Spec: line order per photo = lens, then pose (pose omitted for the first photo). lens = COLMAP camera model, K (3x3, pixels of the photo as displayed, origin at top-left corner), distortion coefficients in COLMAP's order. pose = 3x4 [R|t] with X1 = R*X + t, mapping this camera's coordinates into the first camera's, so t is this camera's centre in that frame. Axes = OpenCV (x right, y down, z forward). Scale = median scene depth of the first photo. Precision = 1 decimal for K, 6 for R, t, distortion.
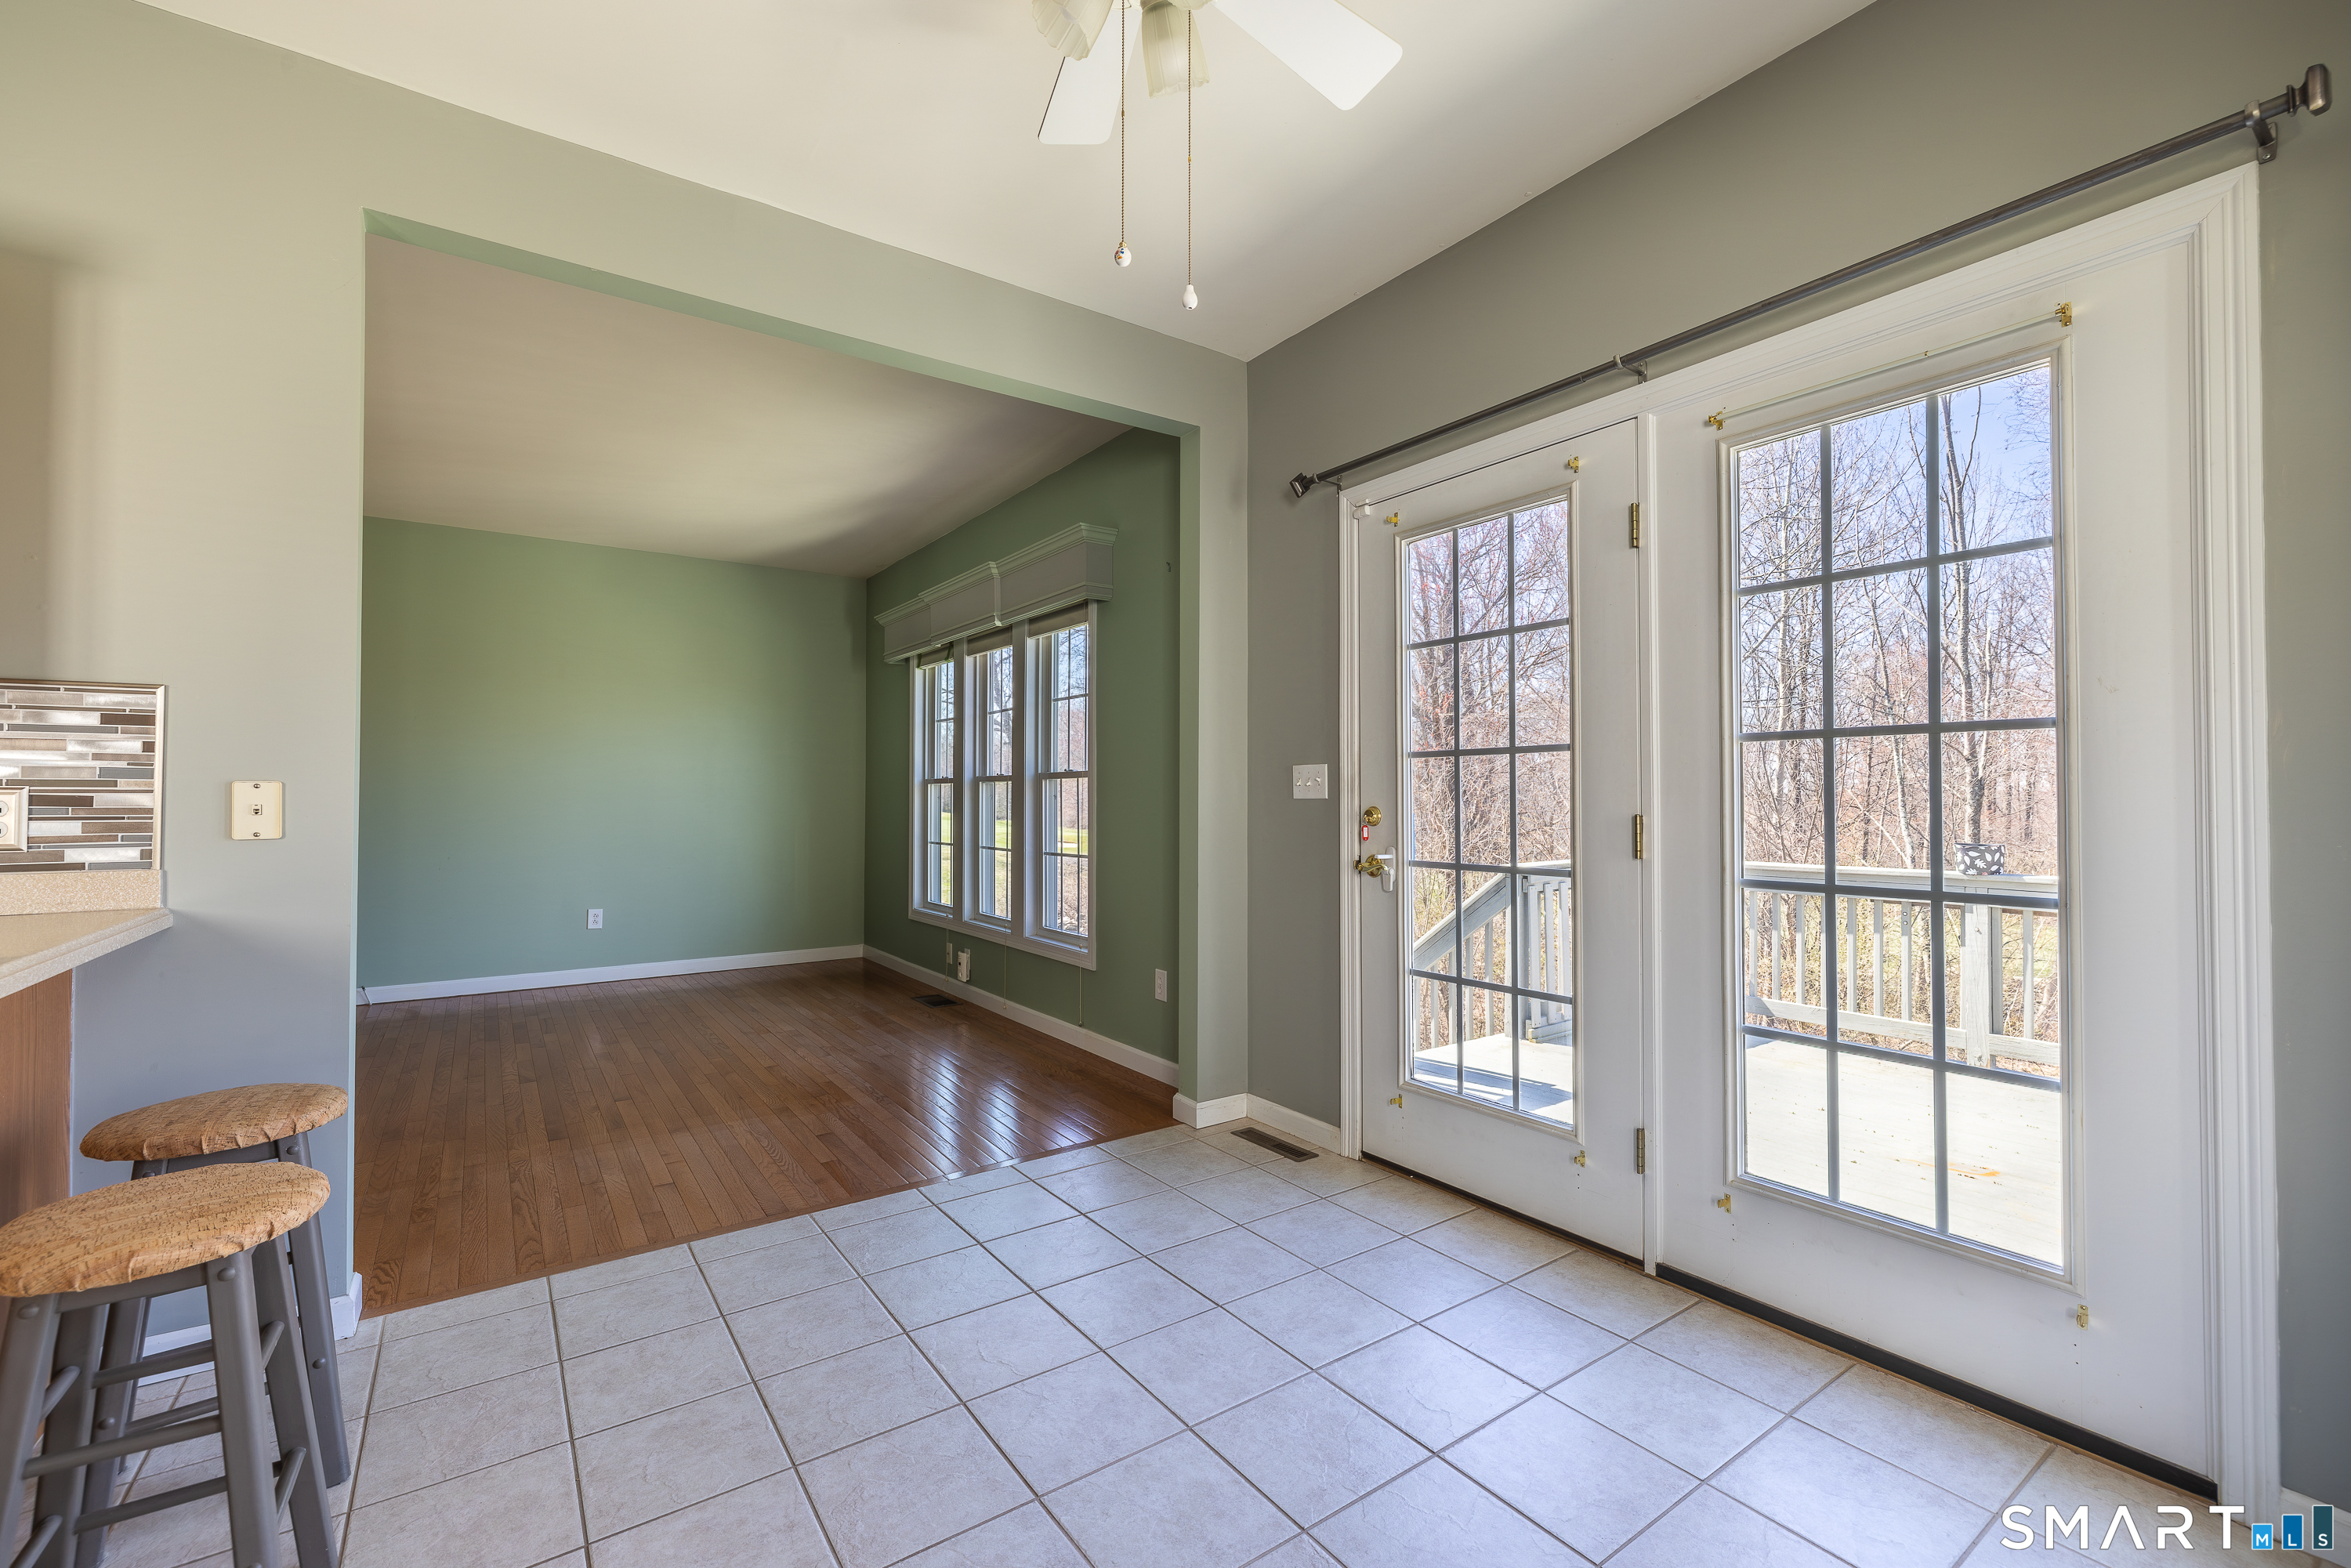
lens RADIAL K [[957.5, 0, 1148.3], [0, 957.5, 784.9], [0, 0, 1]] dist [0.000820, 0.000171]
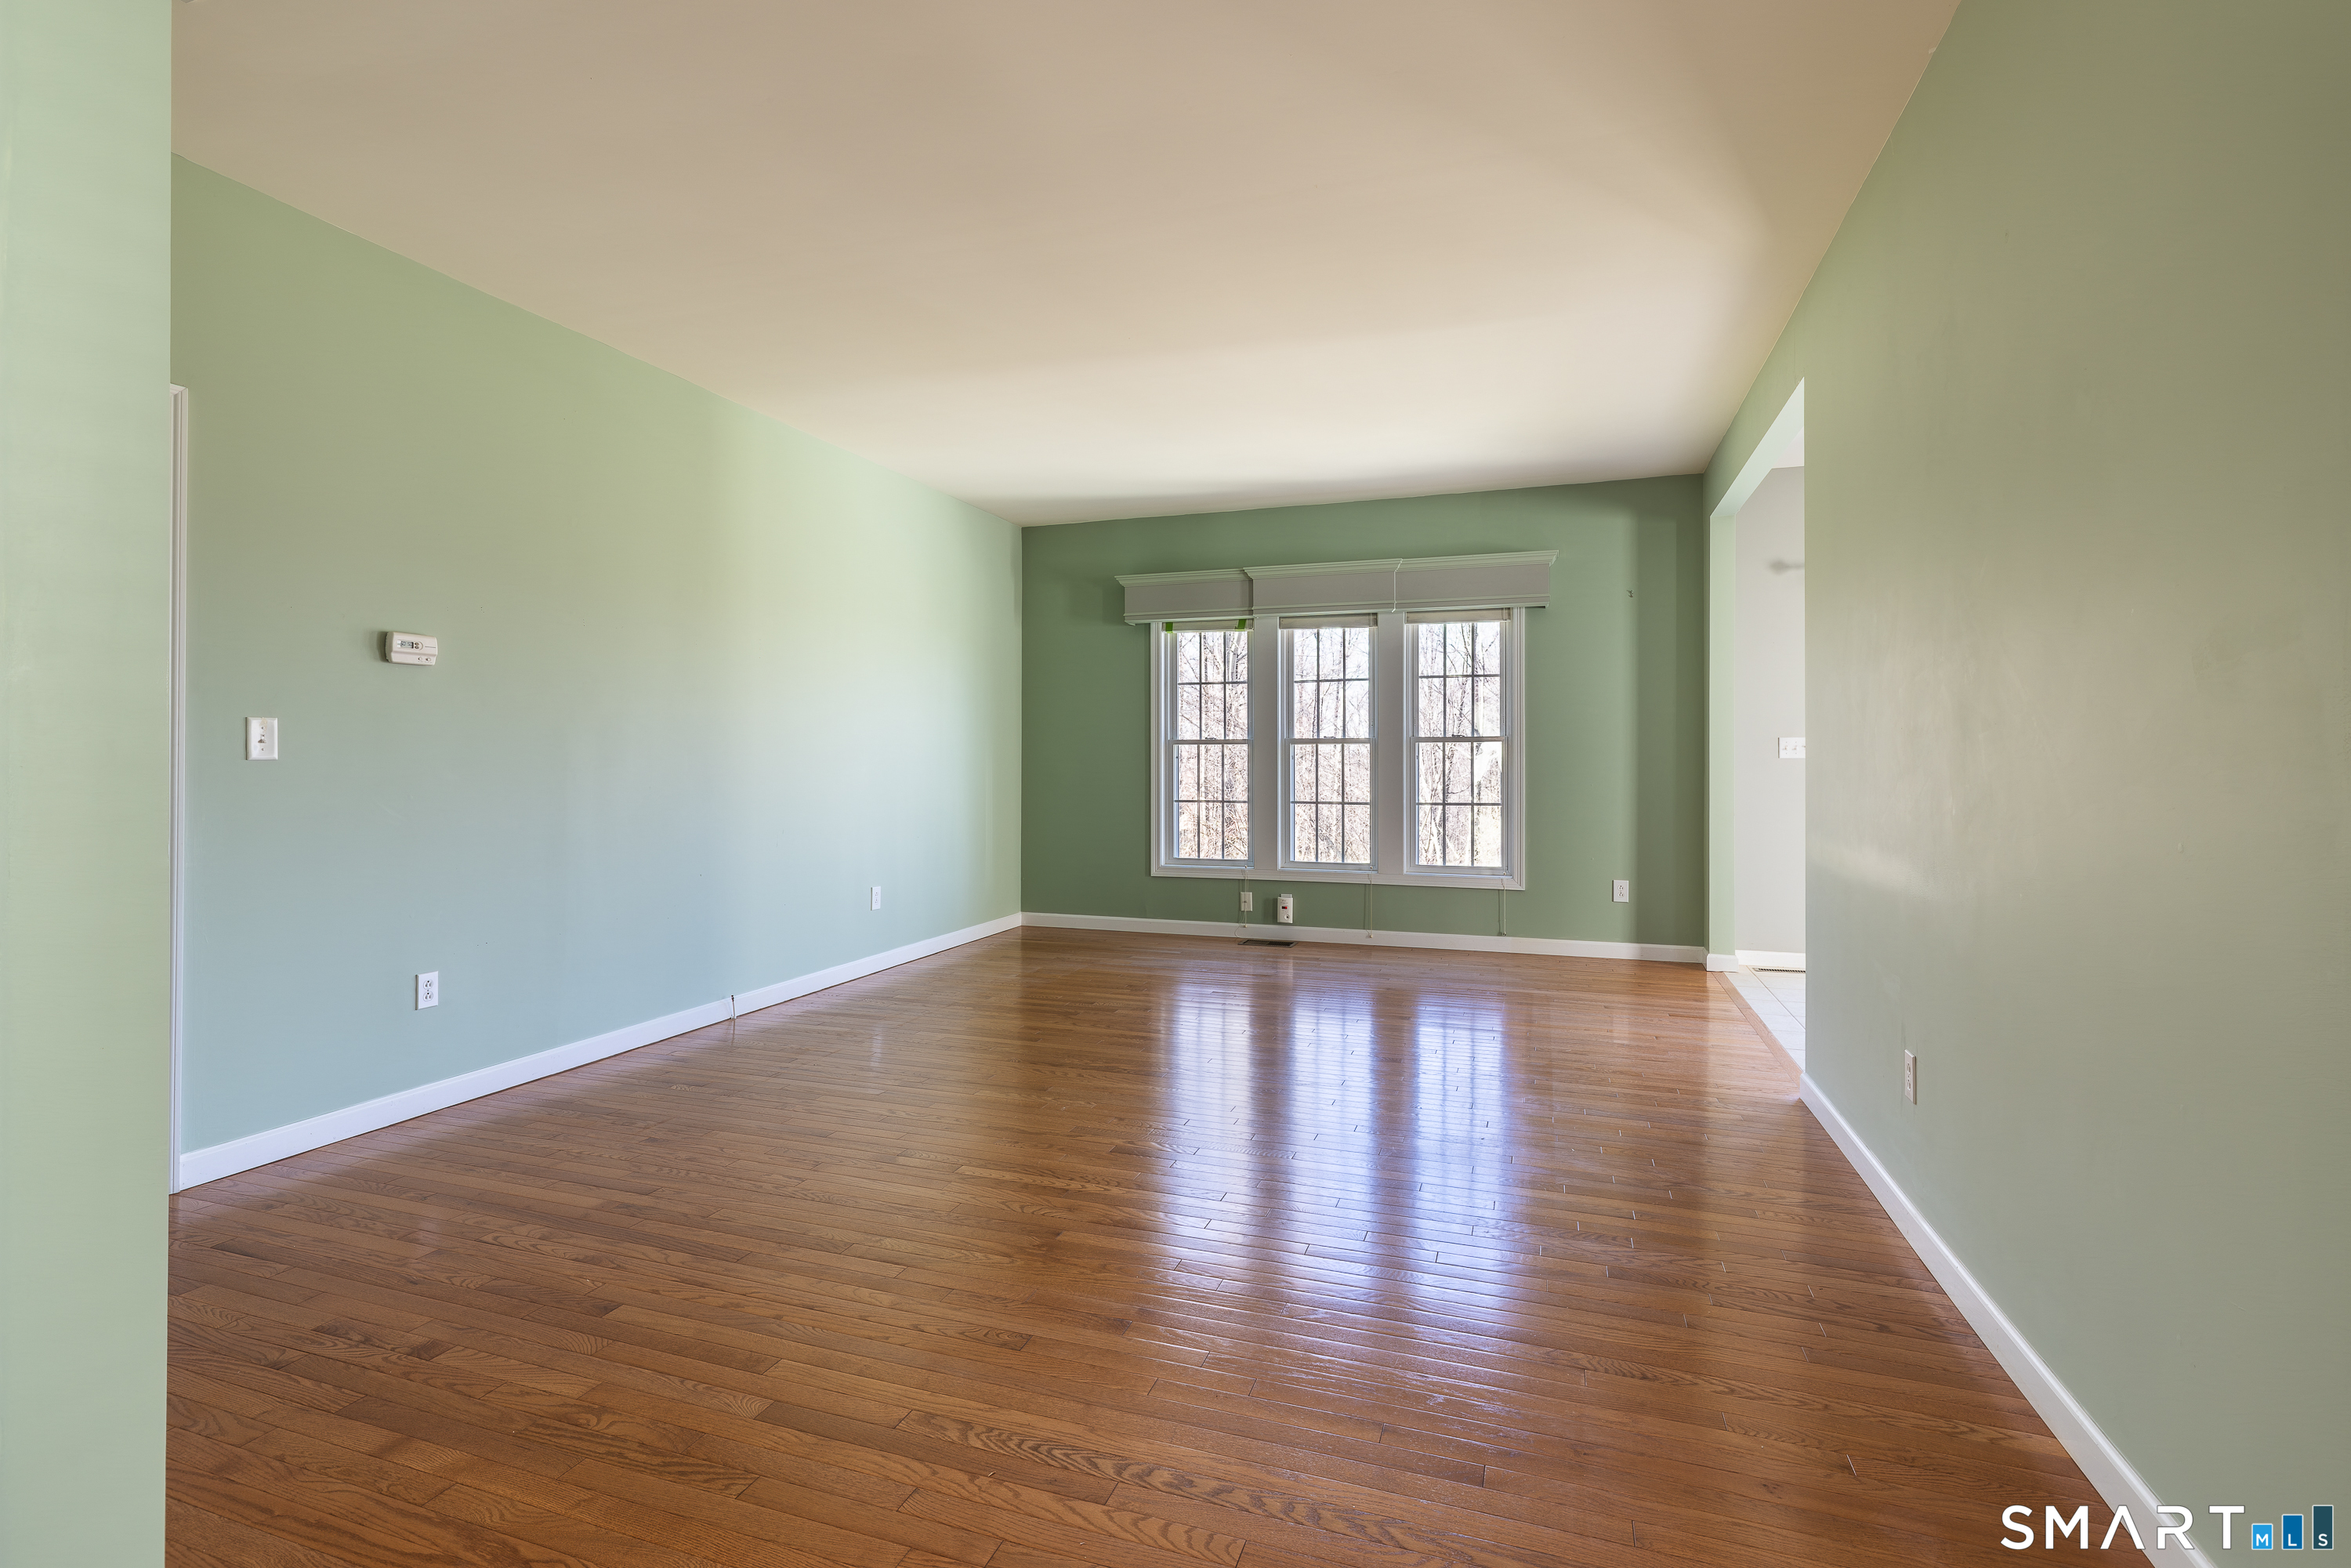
lens RADIAL K [[957.5, 0, 1148.3], [0, 957.5, 784.9], [0, 0, 1]] dist [0.000820, 0.000171]
pose [[0.793015, -0.001848, 0.609200, -0.909755], [-0.013409, 0.999700, 0.020488, 0.020129], [-0.609055, -0.024416, 0.792752, 0.189614]]
